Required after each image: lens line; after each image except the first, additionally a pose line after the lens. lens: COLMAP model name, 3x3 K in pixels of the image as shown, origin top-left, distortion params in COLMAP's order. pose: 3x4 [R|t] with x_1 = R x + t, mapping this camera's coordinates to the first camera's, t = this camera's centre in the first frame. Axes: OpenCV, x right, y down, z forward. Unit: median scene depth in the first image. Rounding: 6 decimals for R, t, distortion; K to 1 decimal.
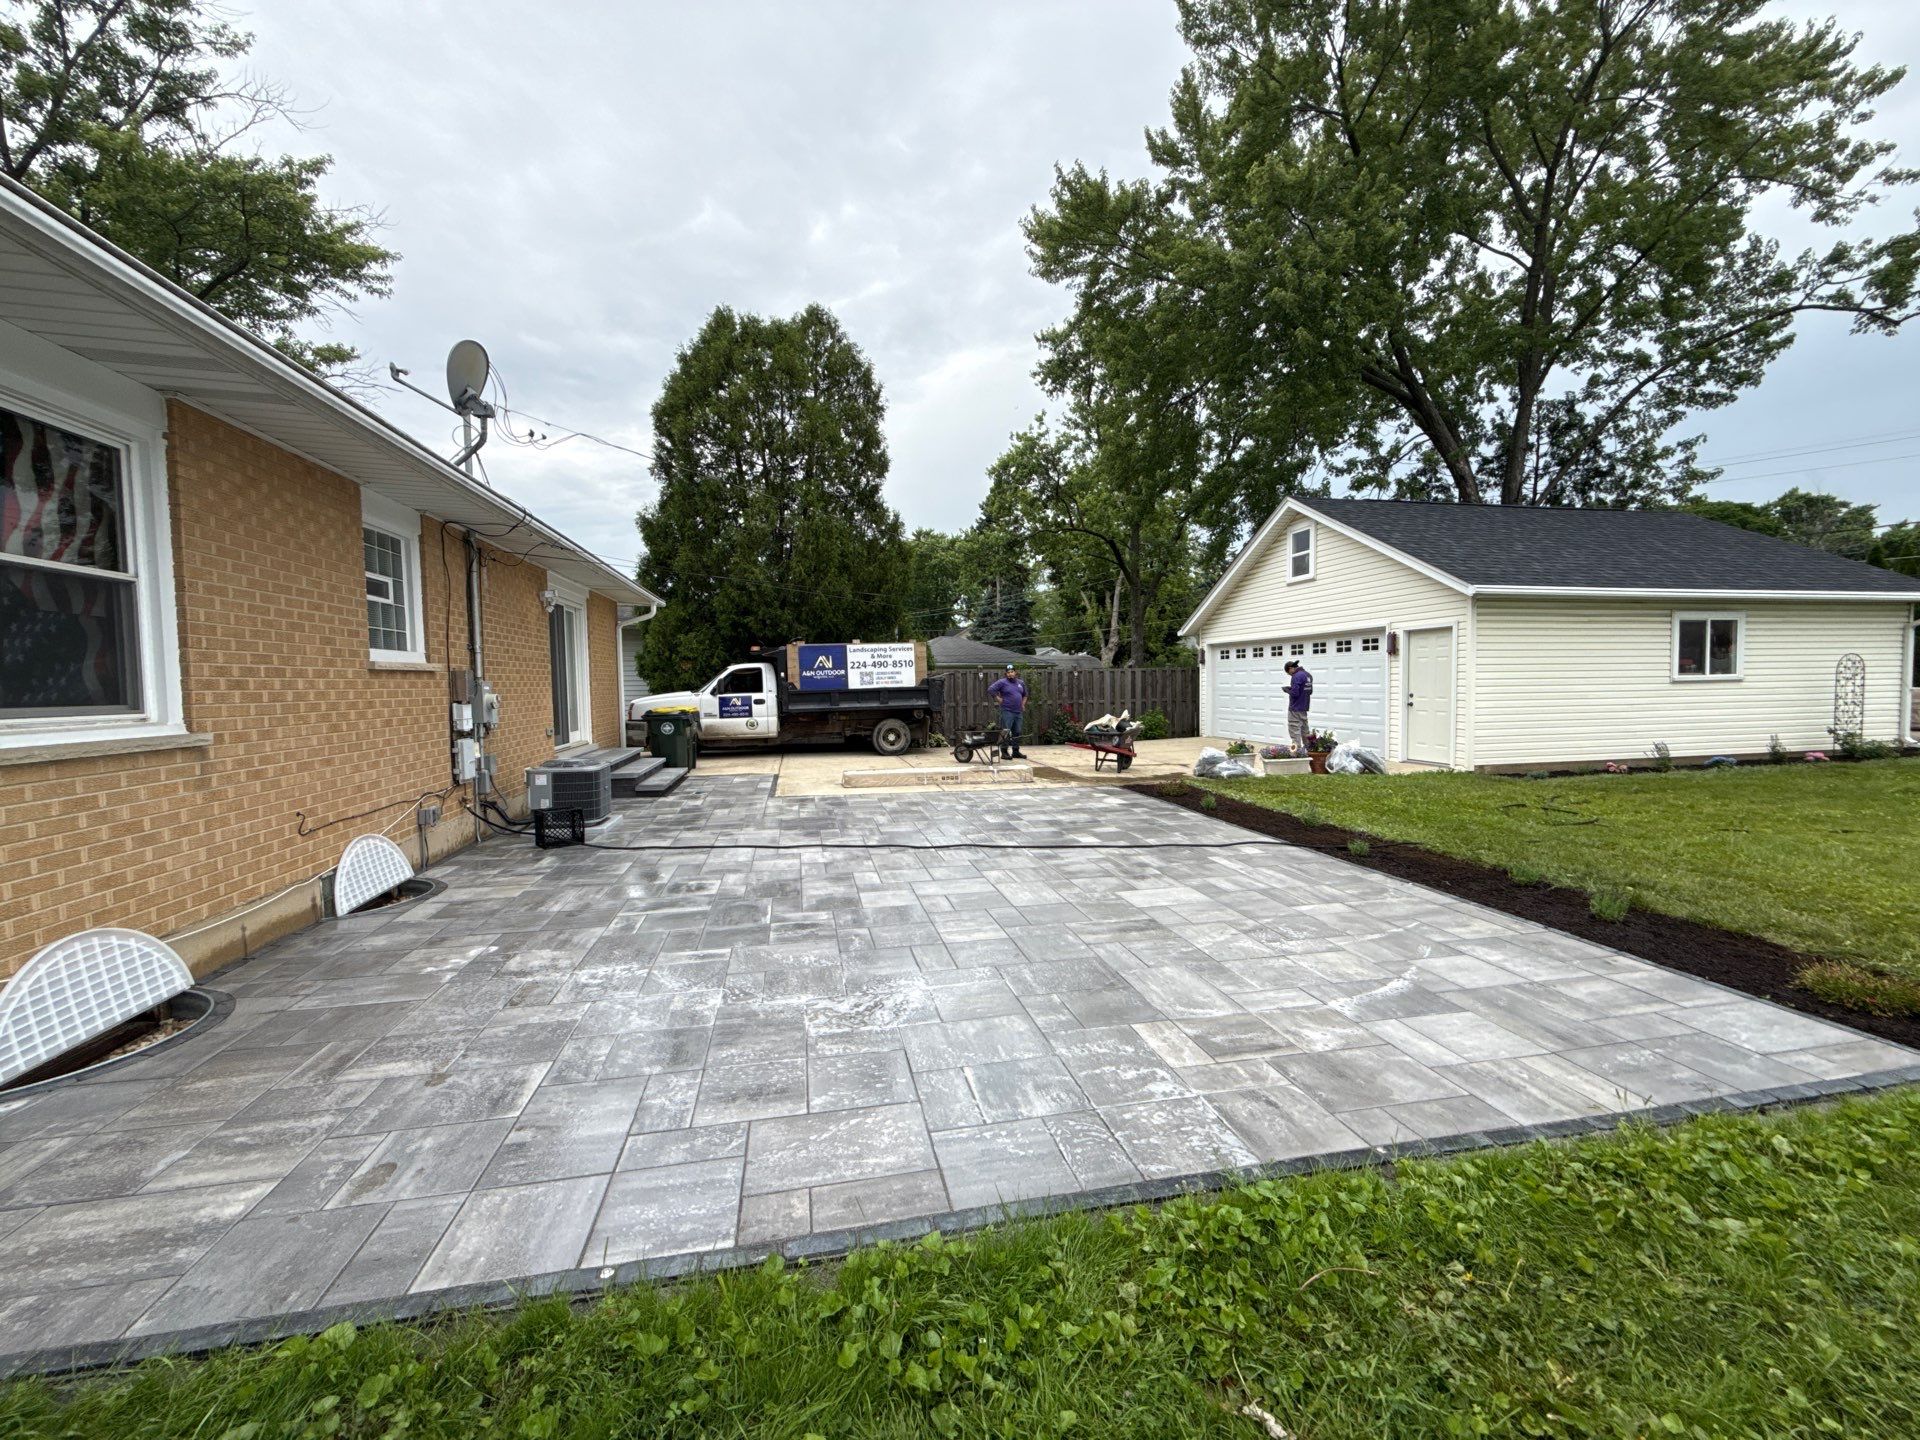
lens RADIAL K [[762.6, 0, 956.9], [0, 762.6, 715.7], [0, 0, 1]] dist [0.001257, -0.000444]
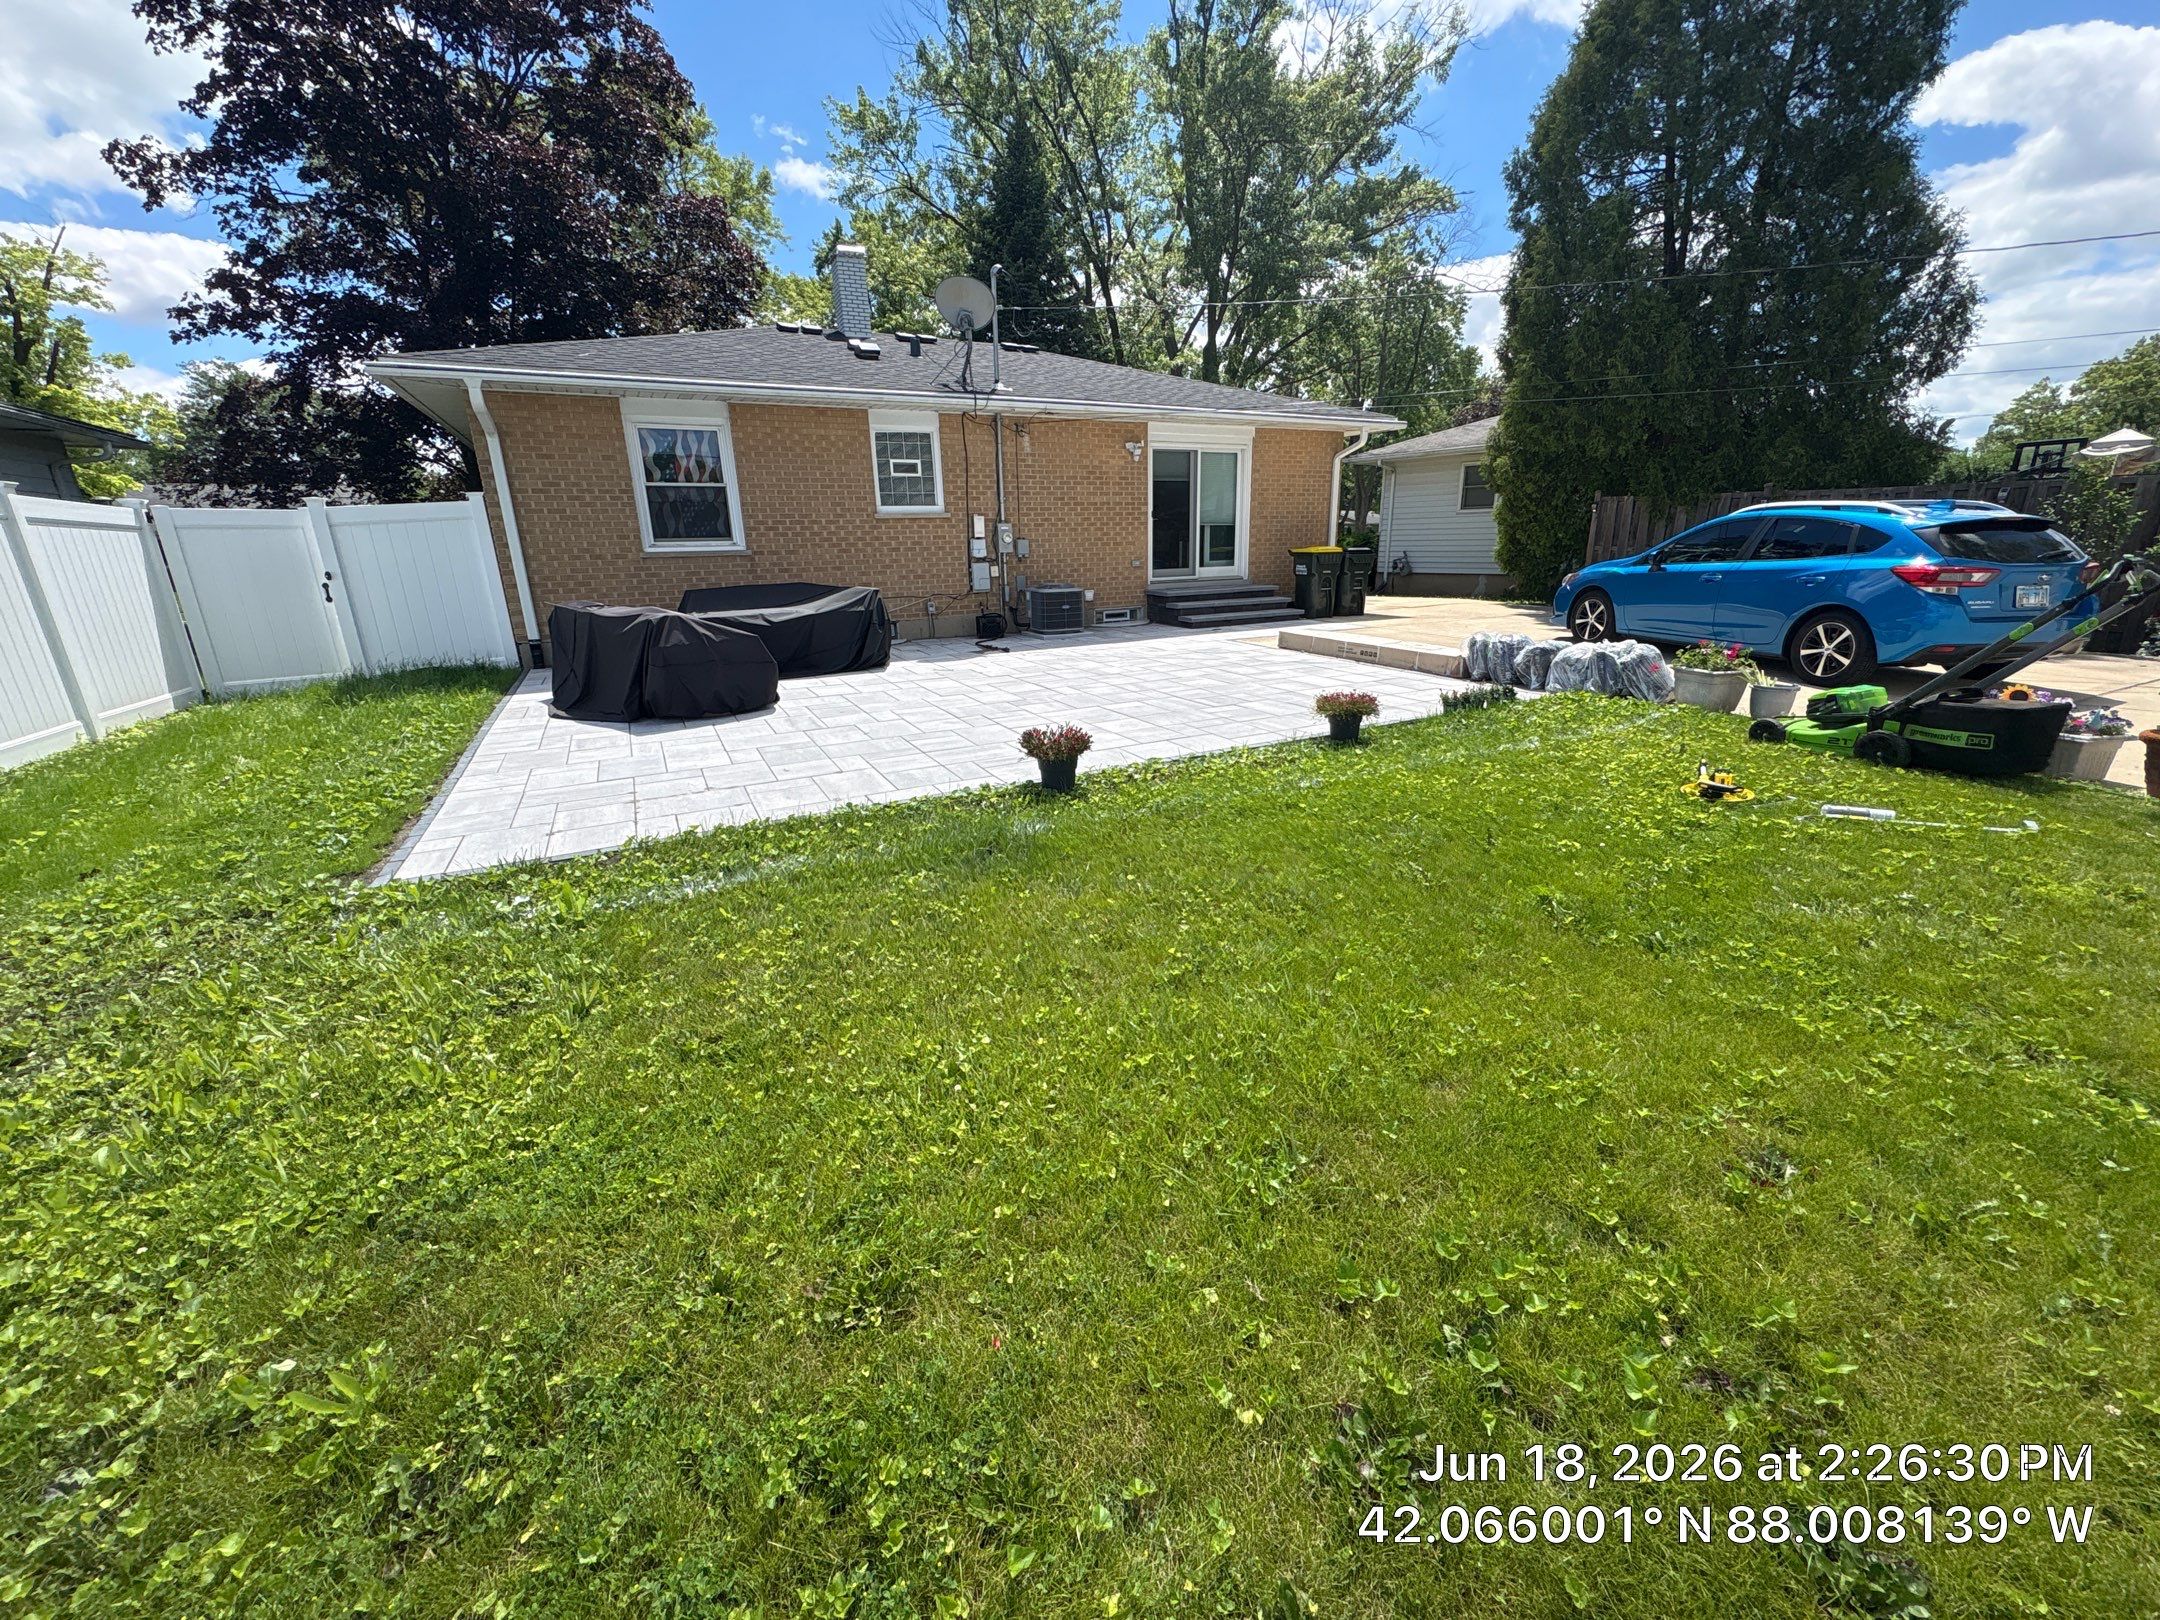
lens RADIAL K [[858.0, 0, 1081.4], [0, 858.0, 807.6], [0, 0, 1]] dist [0.001257, -0.000444]
pose [[0.263510, 0.299095, -0.917118, 0.659942], [-0.027499, 0.952662, 0.302786, -0.016744], [0.964264, -0.054567, 0.259261, 0.408087]]
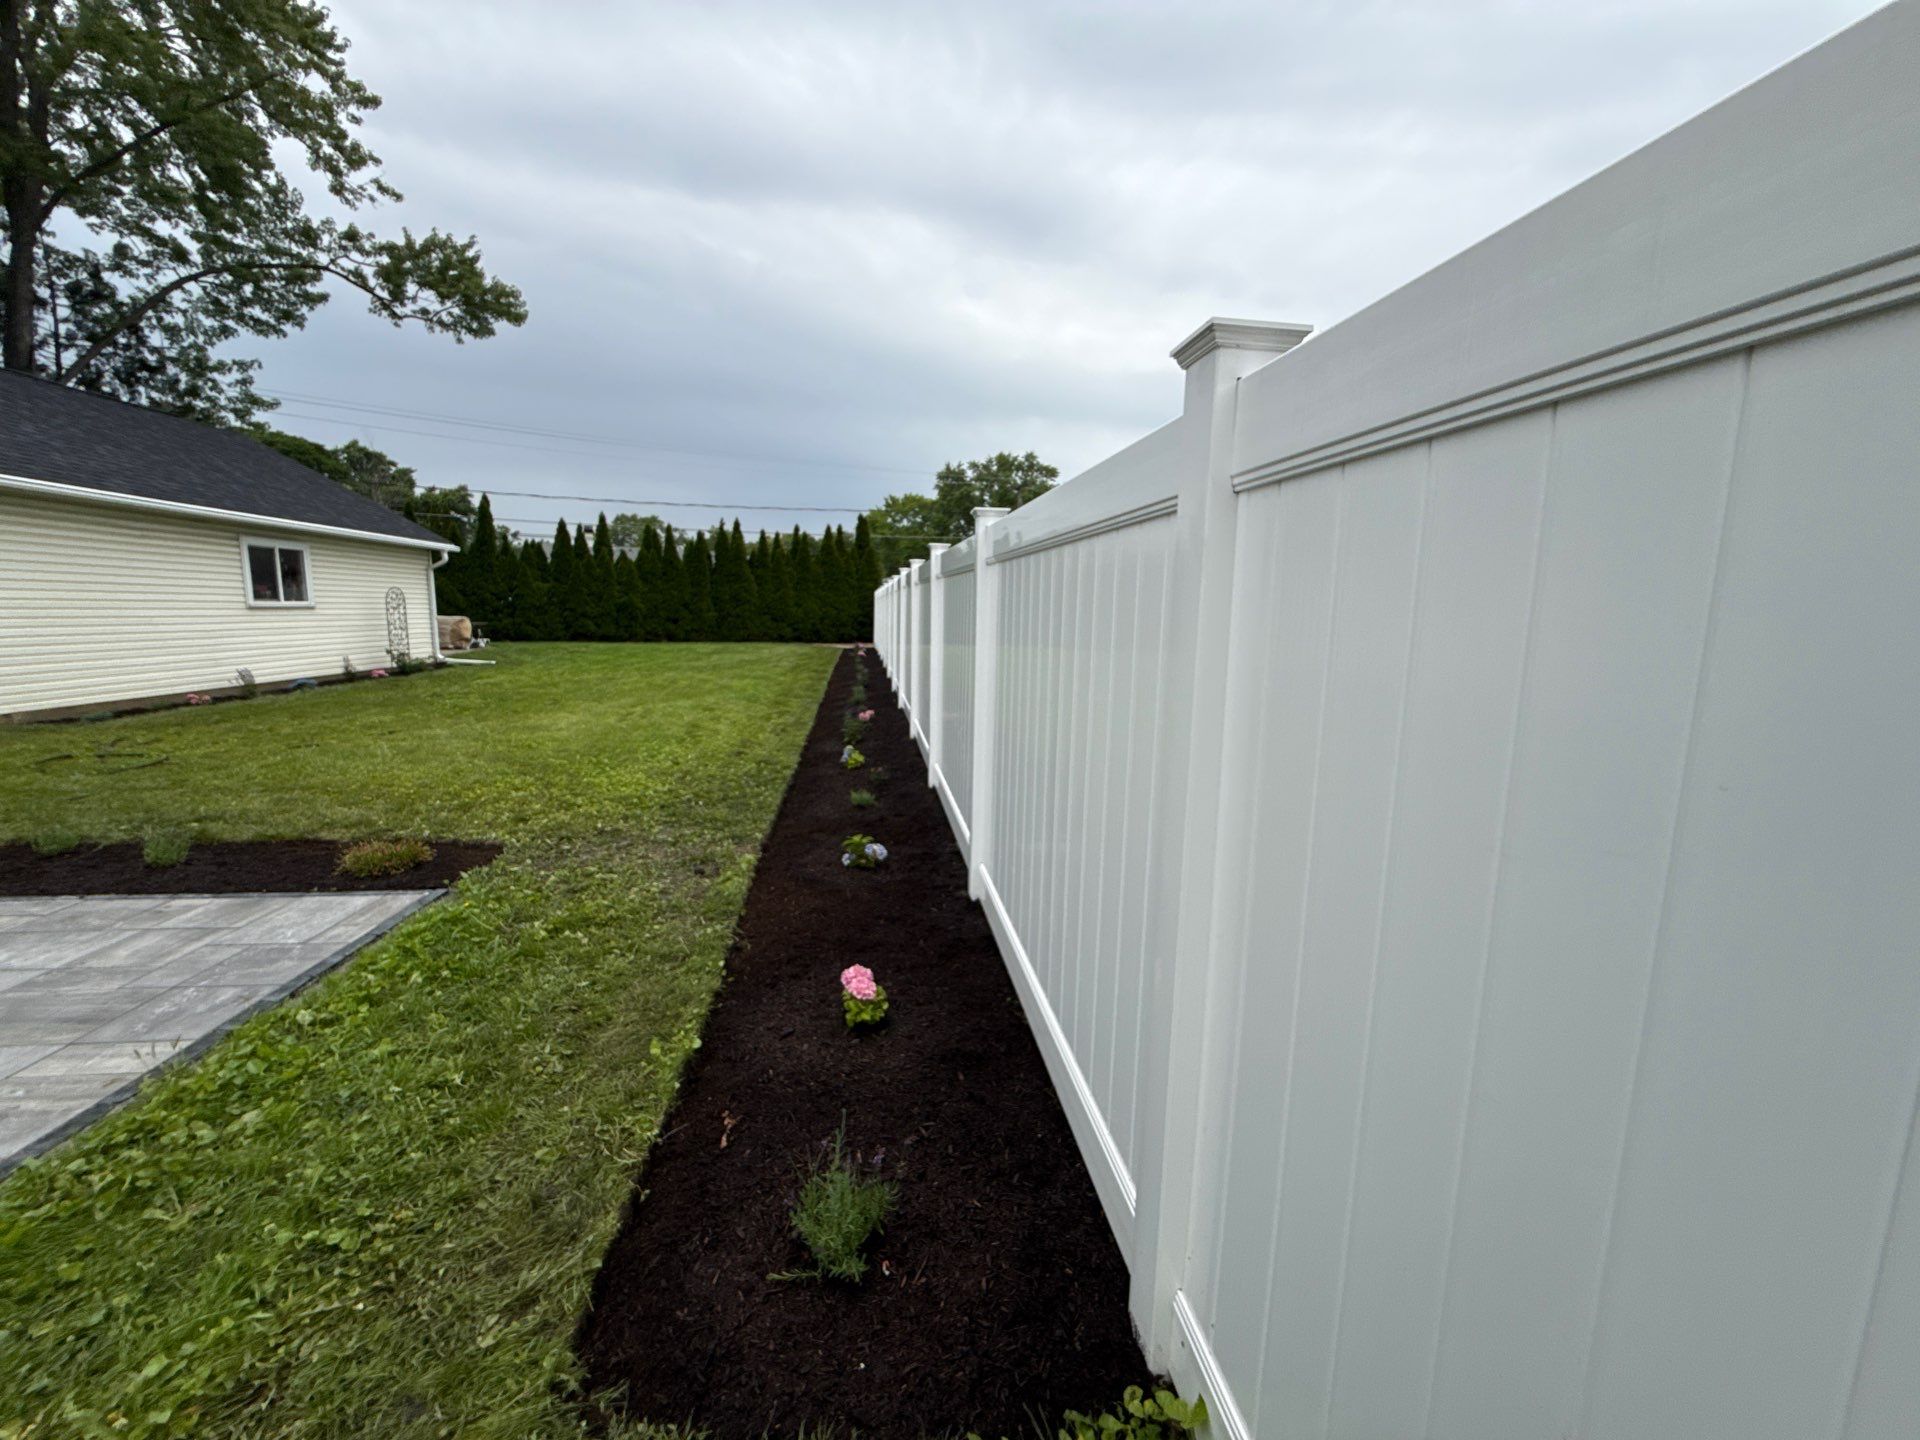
lens RADIAL K [[762.6, 0, 960.9], [0, 762.6, 716.8], [0, 0, 1]] dist [0.001257, -0.000444]
pose [[0.091829, -0.121366, 0.988351, 0.021606], [0.026139, 0.992496, 0.119447, 0.002360], [-0.995432, 0.014866, 0.094312, -0.015627]]
